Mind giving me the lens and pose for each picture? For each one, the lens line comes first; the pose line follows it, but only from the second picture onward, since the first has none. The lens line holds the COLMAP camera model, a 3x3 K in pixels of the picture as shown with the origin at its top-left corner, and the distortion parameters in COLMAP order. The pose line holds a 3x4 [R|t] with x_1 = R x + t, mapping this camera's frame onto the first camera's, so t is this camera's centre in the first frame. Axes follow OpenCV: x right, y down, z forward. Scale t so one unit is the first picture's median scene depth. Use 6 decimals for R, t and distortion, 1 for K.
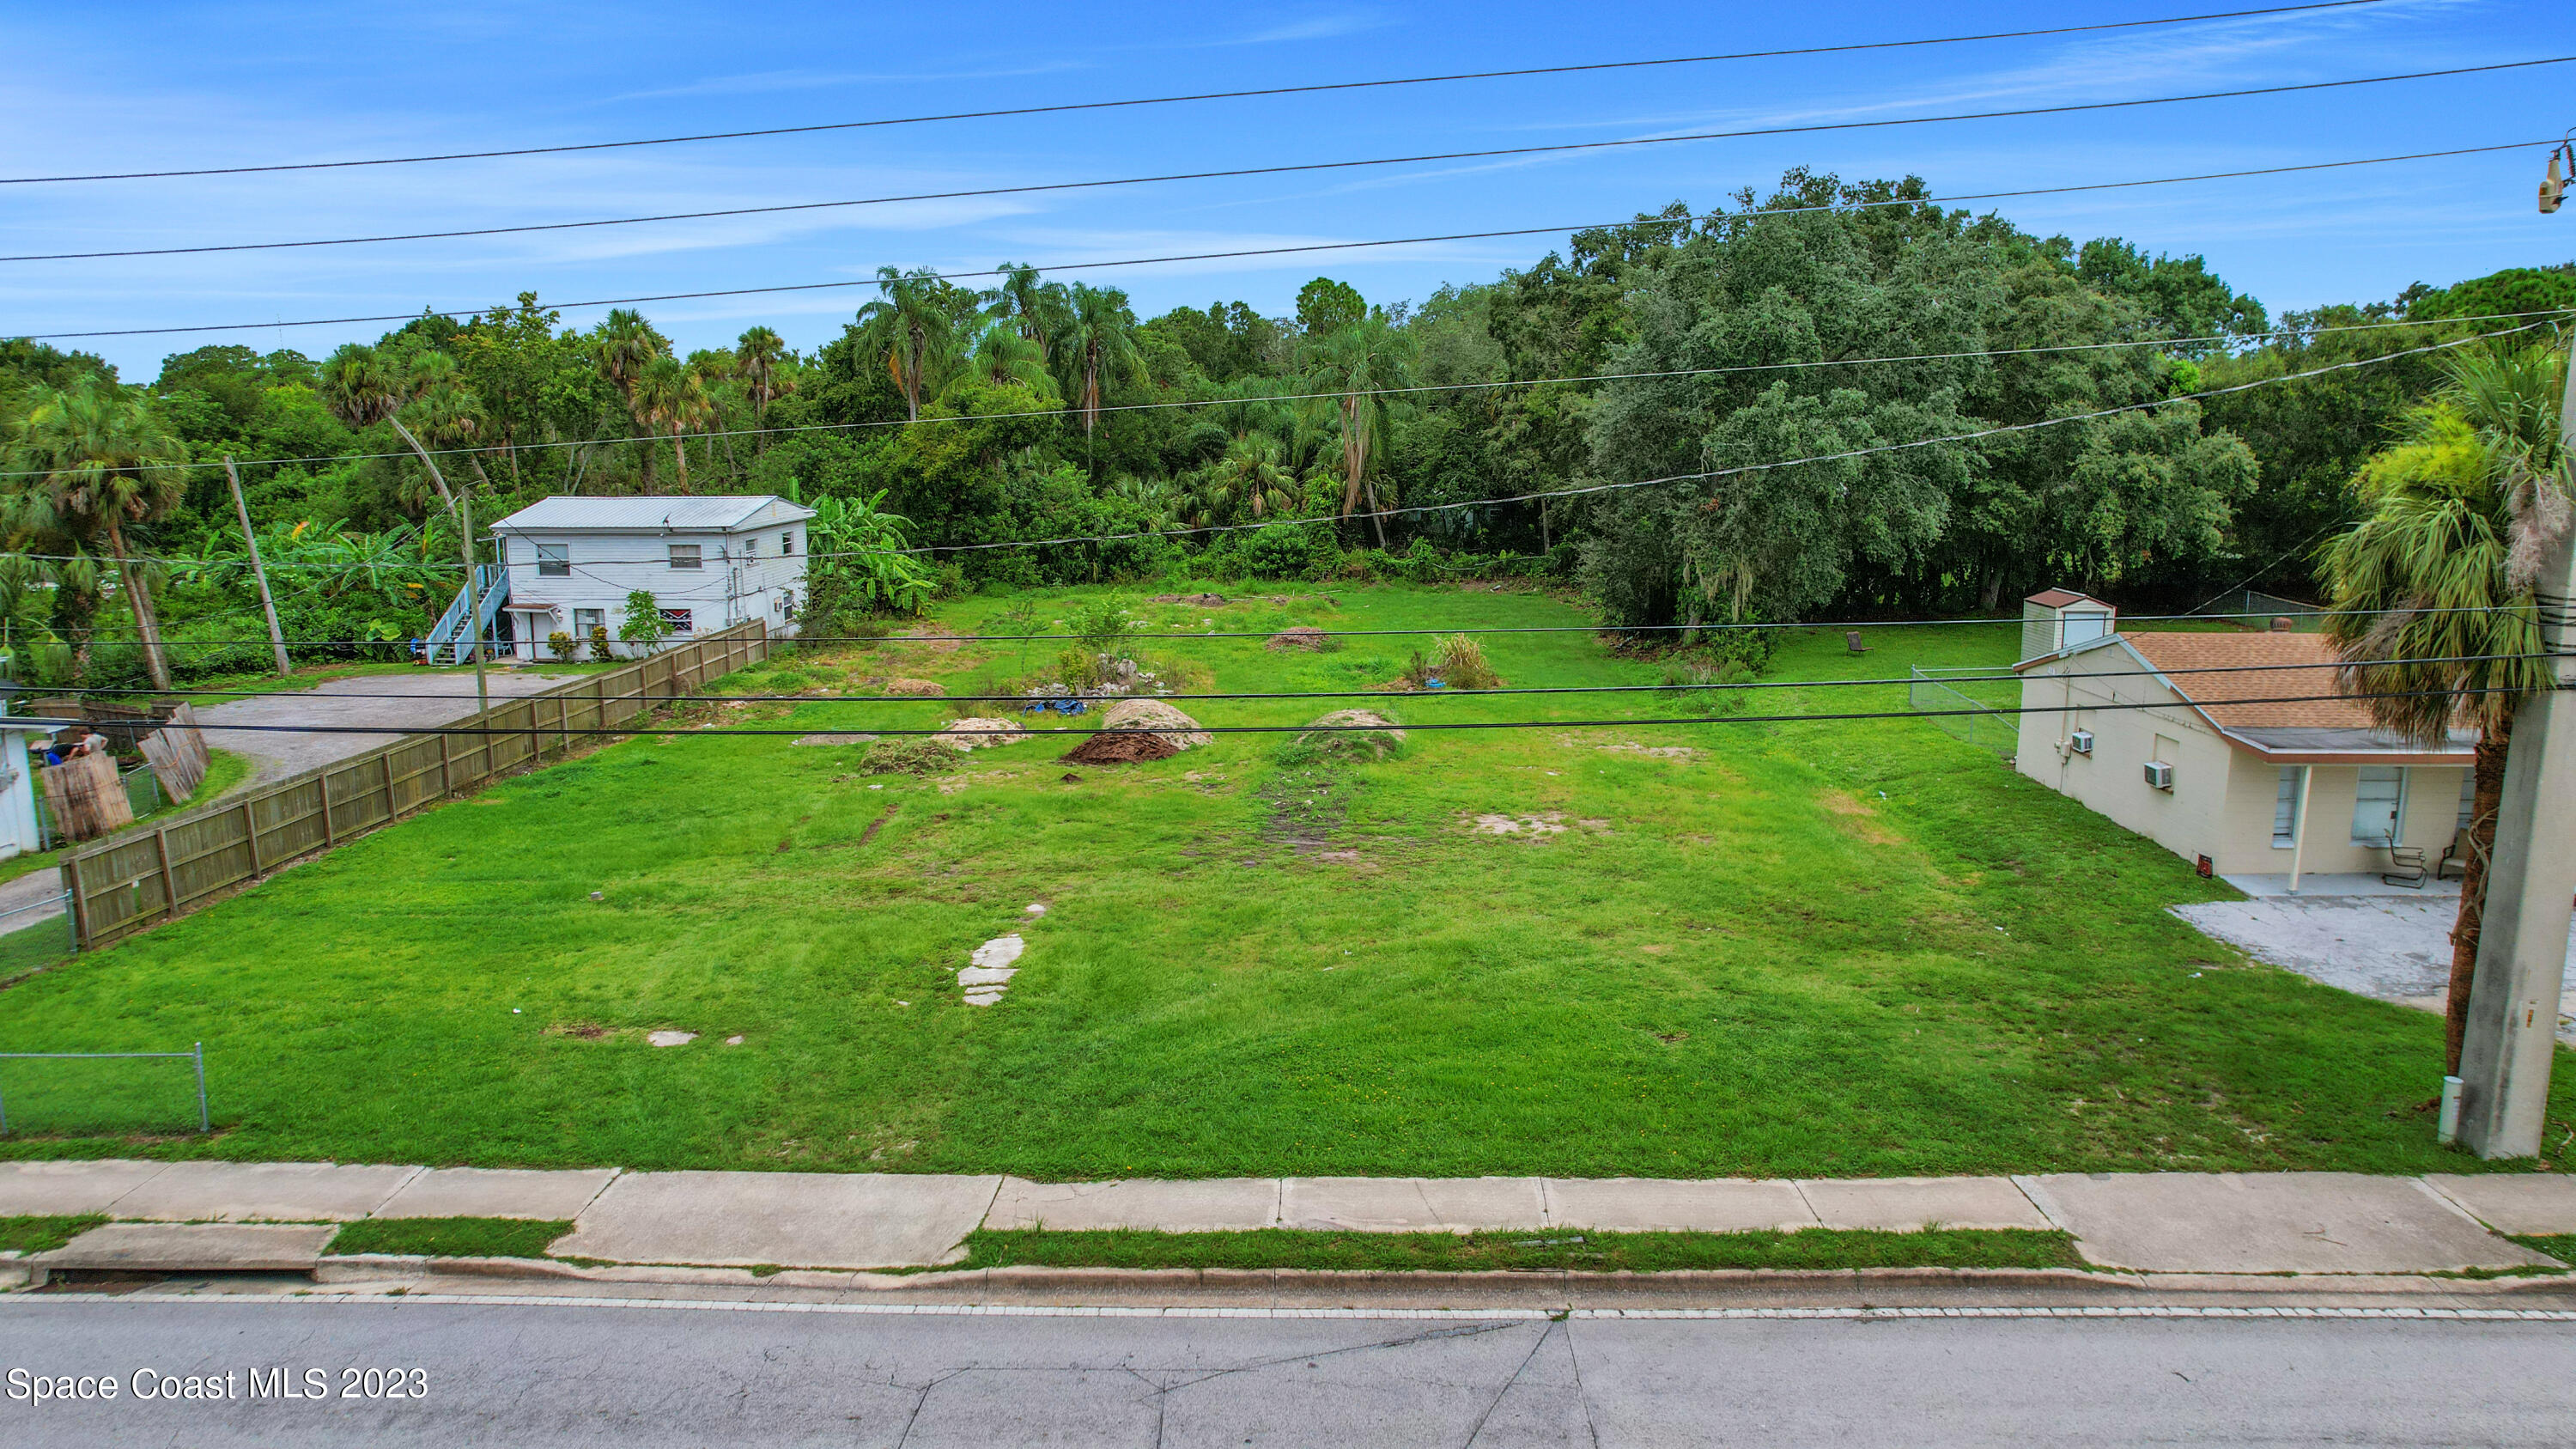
lens RADIAL K [[1635.3, 0, 1292.7], [0, 1635.3, 717.5], [0, 0, 1]] dist [-0.073993, 0.064314]
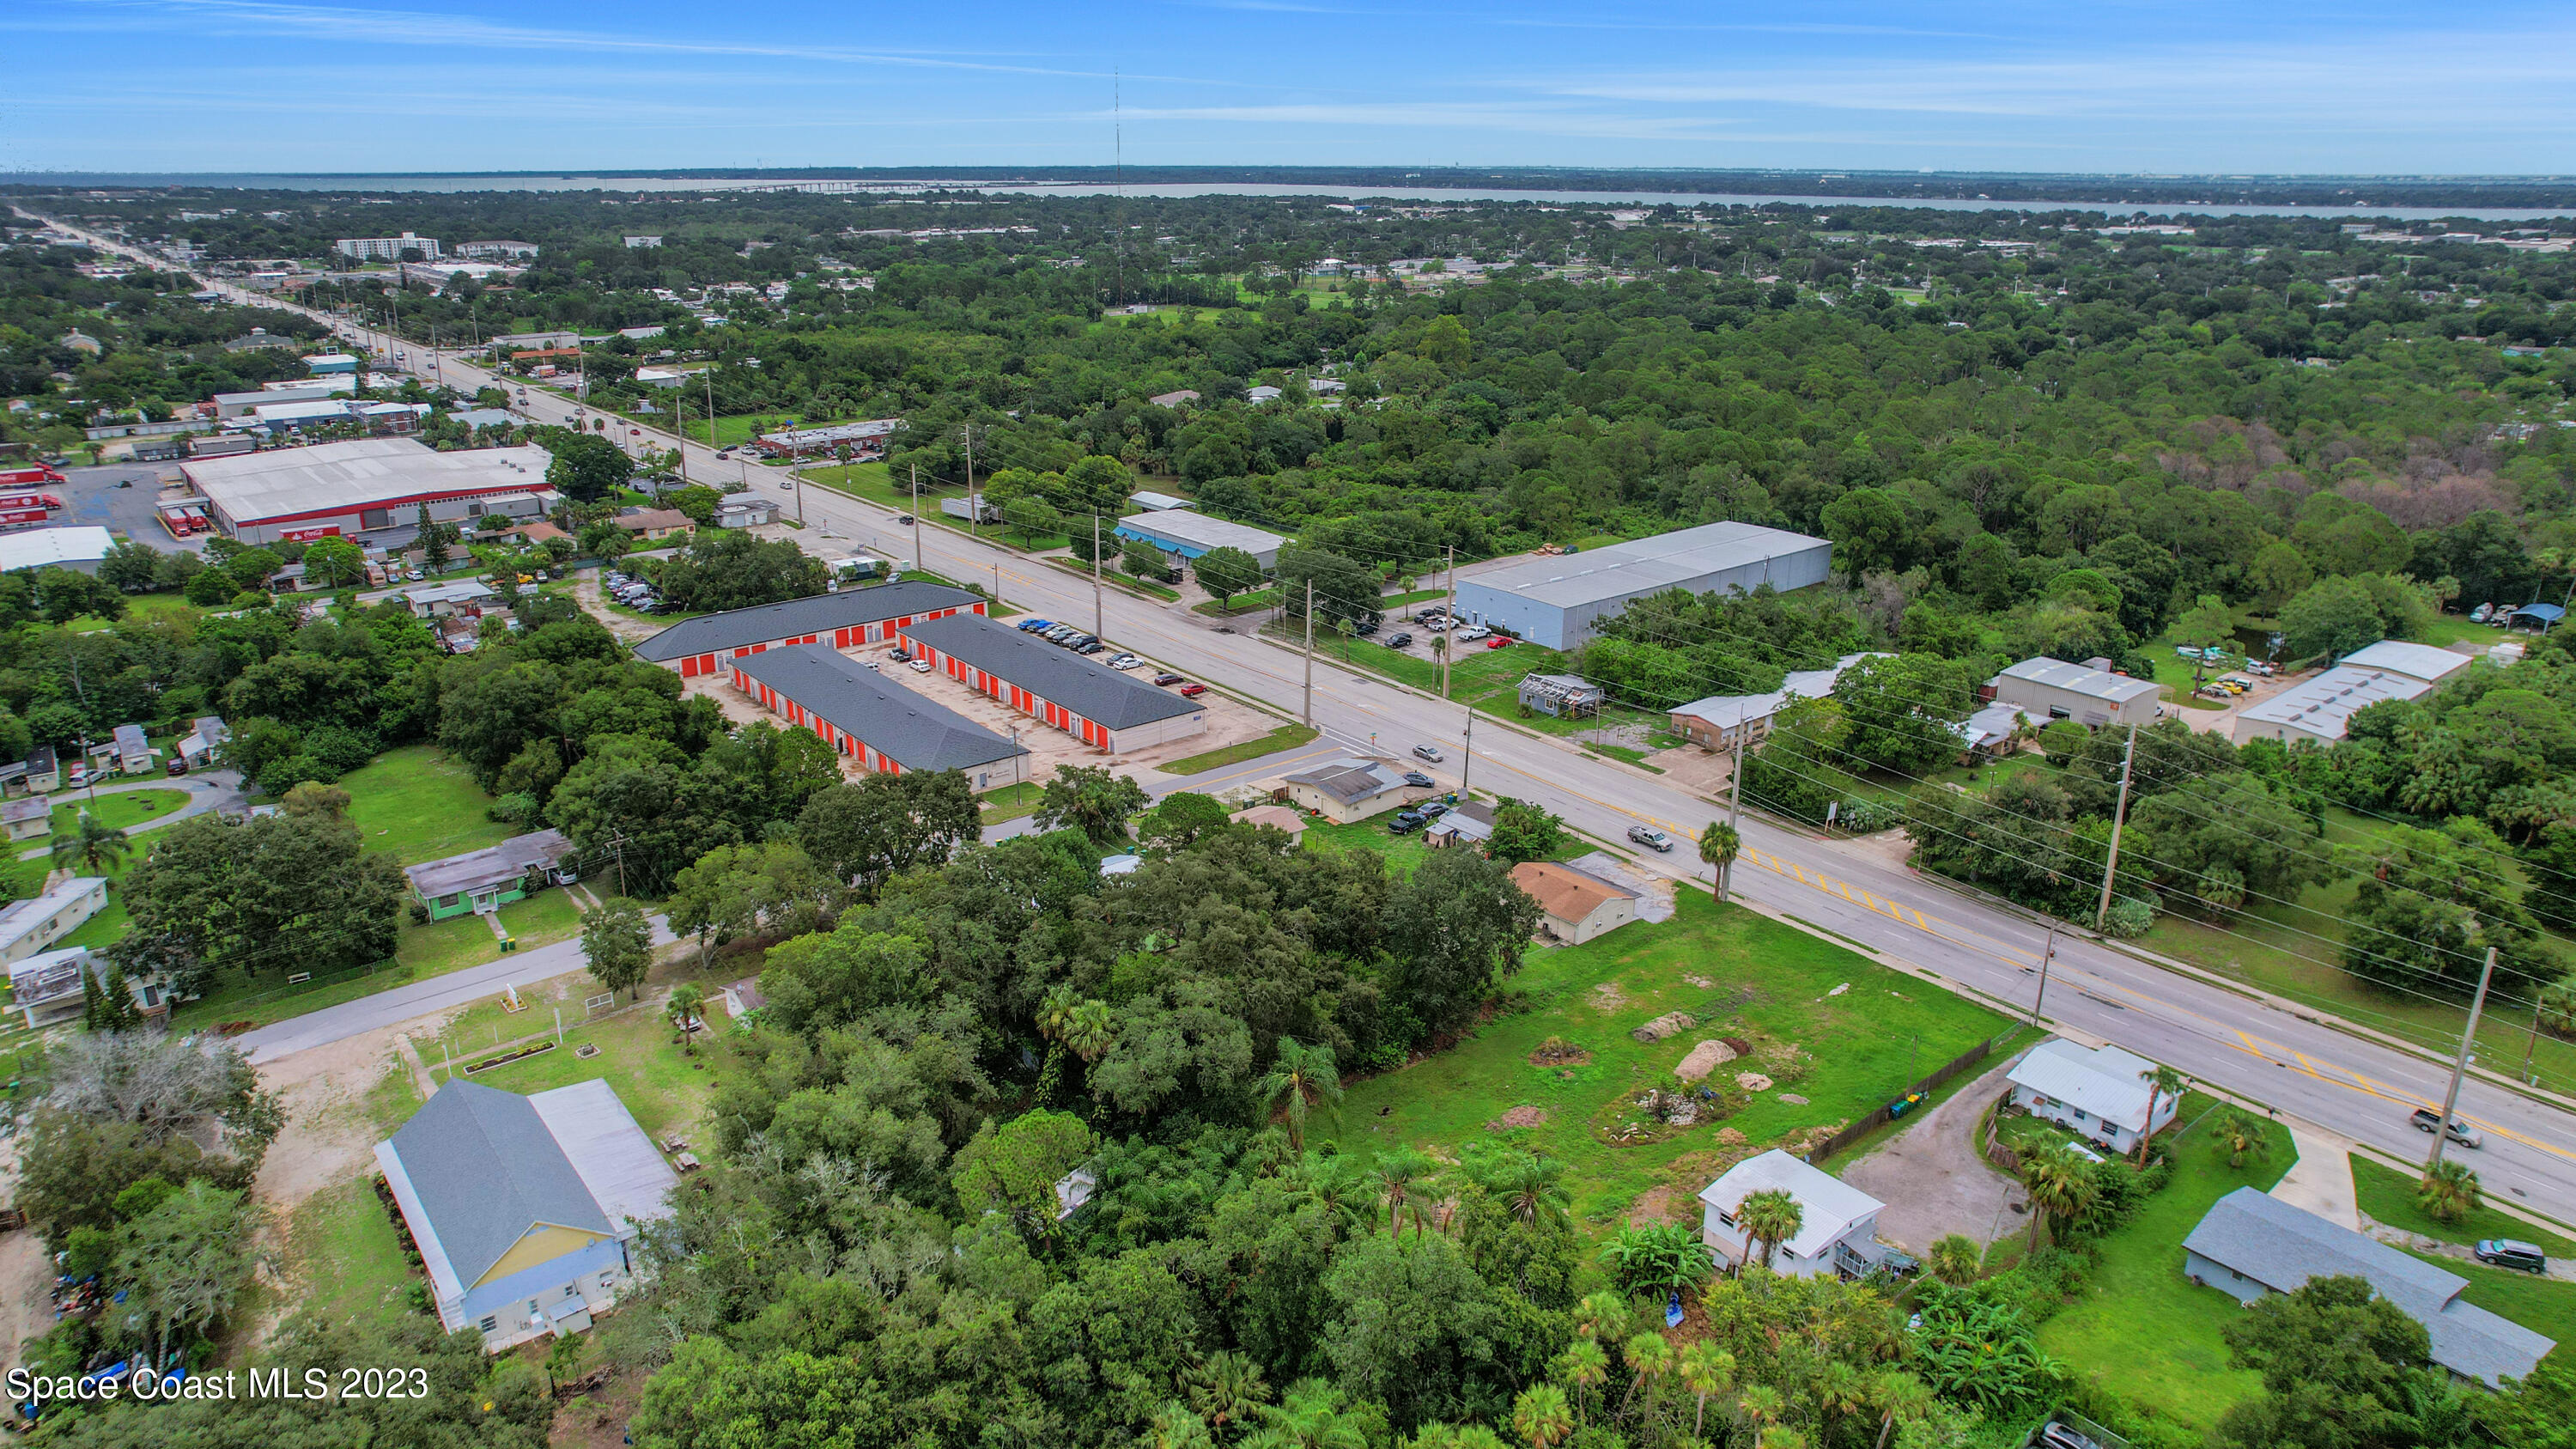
lens RADIAL K [[1635.3, 0, 1278.0], [0, 1635.3, 727.3], [0, 0, 1]] dist [-0.073993, 0.064314]
pose [[-0.643675, -0.251013, 0.722963, -2.263312], [0.135305, 0.892472, 0.430332, -2.751672], [-0.753243, 0.374815, -0.540499, 4.198623]]
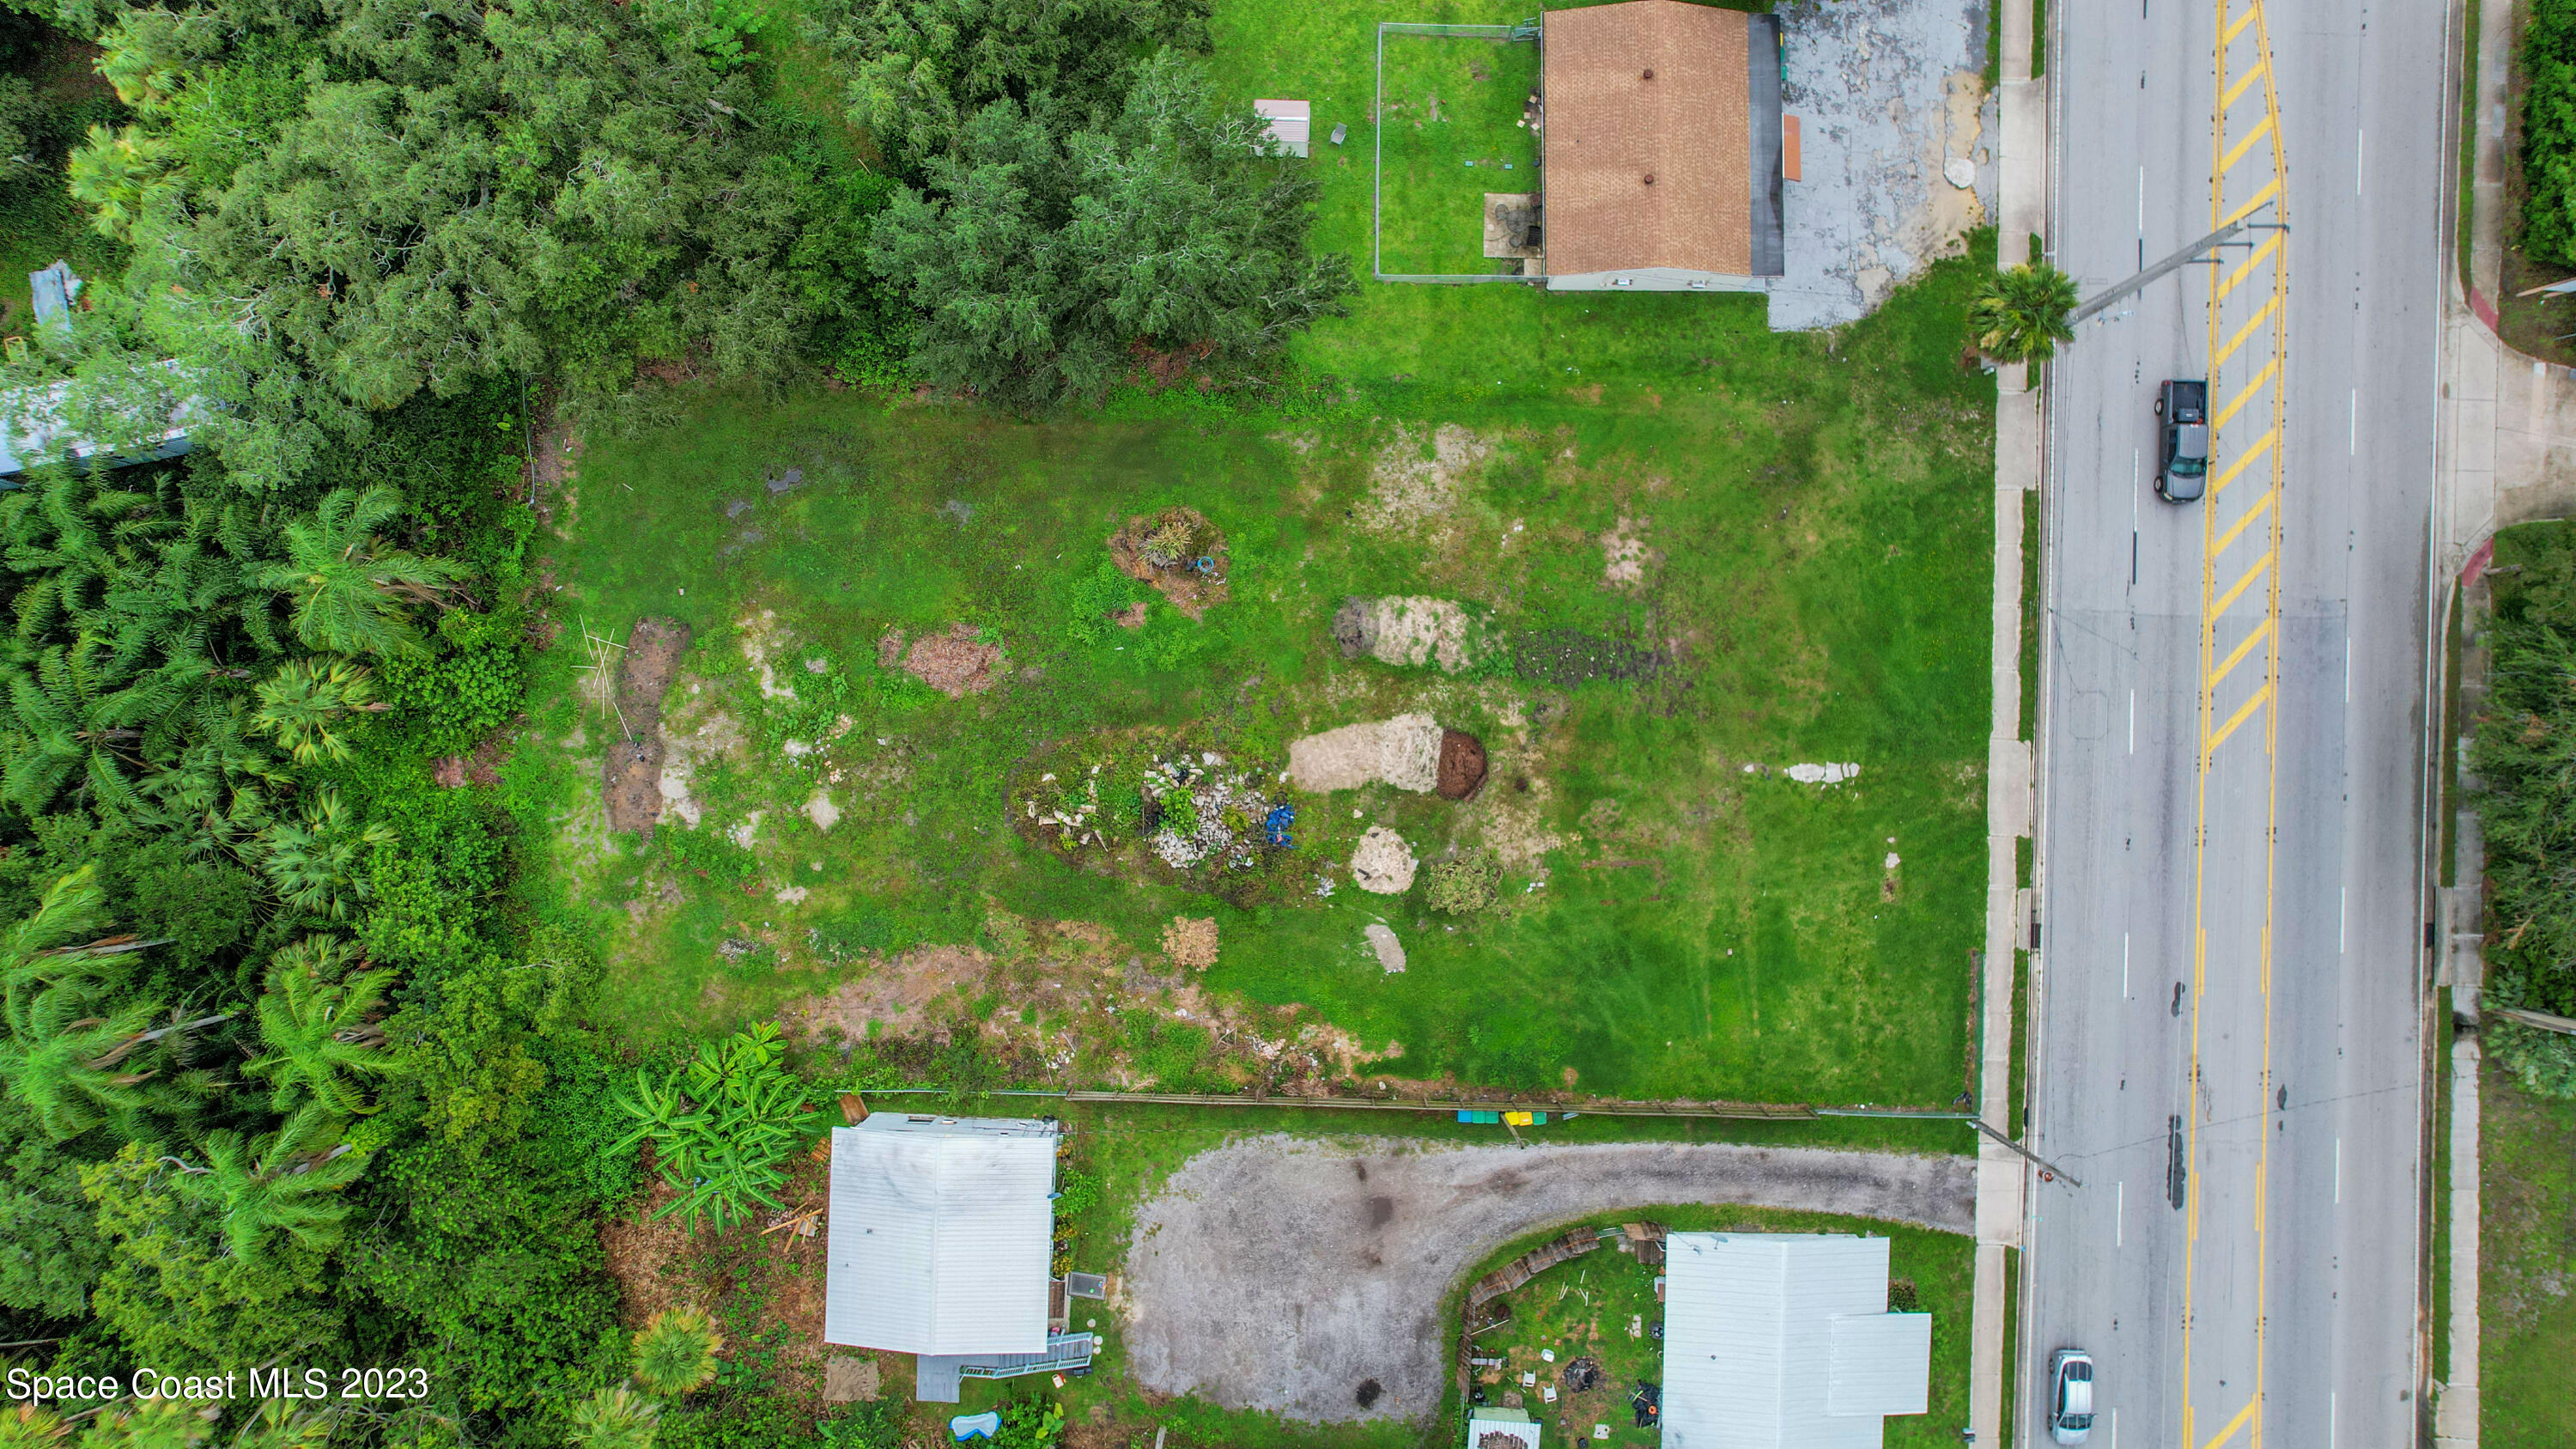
lens RADIAL K [[1635.3, 0, 1313.3], [0, 1635.3, 727.3], [0, 0, 1]] dist [-0.073993, 0.064314]
pose [[0.000139, -0.999951, 0.009939, -0.104206], [0.190175, 0.009784, 0.981701, -2.180930], [-0.981750, 0.001753, 0.190167, 1.035288]]
